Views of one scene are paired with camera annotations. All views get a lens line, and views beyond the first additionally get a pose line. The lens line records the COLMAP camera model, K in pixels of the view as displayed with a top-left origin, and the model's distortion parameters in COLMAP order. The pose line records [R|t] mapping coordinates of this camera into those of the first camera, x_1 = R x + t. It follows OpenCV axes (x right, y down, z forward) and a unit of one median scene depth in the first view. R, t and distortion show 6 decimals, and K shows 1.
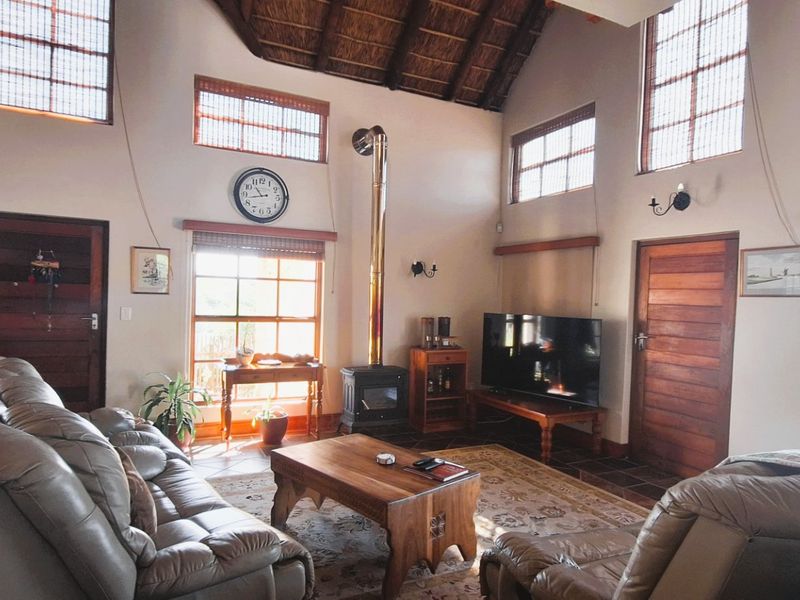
lens RADIAL K [[523.6, 0, 391.8], [0, 523.6, 306.6], [0, 0, 1]] dist [-0.003345, 0.000224]
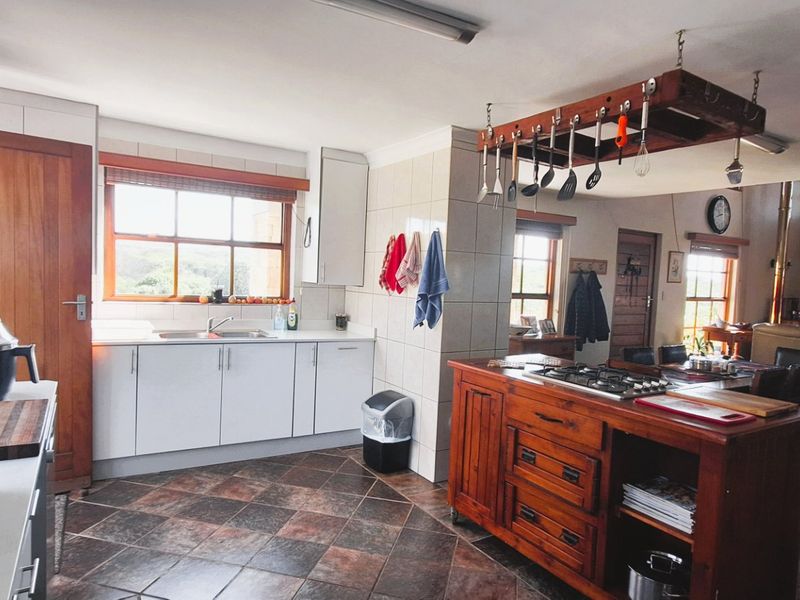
lens RADIAL K [[523.6, 0, 391.8], [0, 523.6, 306.6], [0, 0, 1]] dist [-0.003345, 0.000224]
pose [[0.994242, 0.004282, 0.107070, -1.314219], [-0.009854, 0.998621, 0.051563, -0.023120], [-0.106701, -0.052321, 0.992914, -0.363435]]
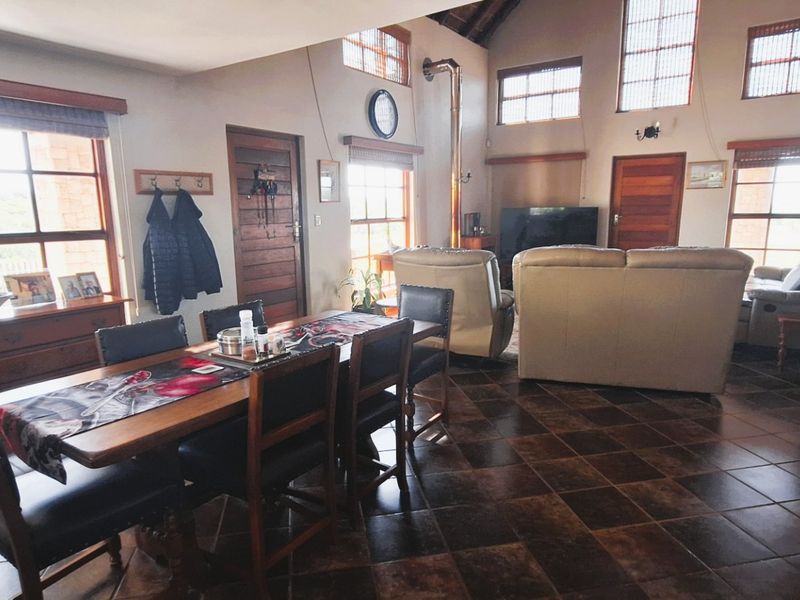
lens RADIAL K [[523.6, 0, 391.8], [0, 523.6, 306.6], [0, 0, 1]] dist [-0.003345, 0.000224]
pose [[0.863369, -0.136290, 0.485819, -0.867675], [0.050140, 0.981238, 0.186168, -0.005852], [-0.502077, -0.136373, 0.854003, -0.076308]]
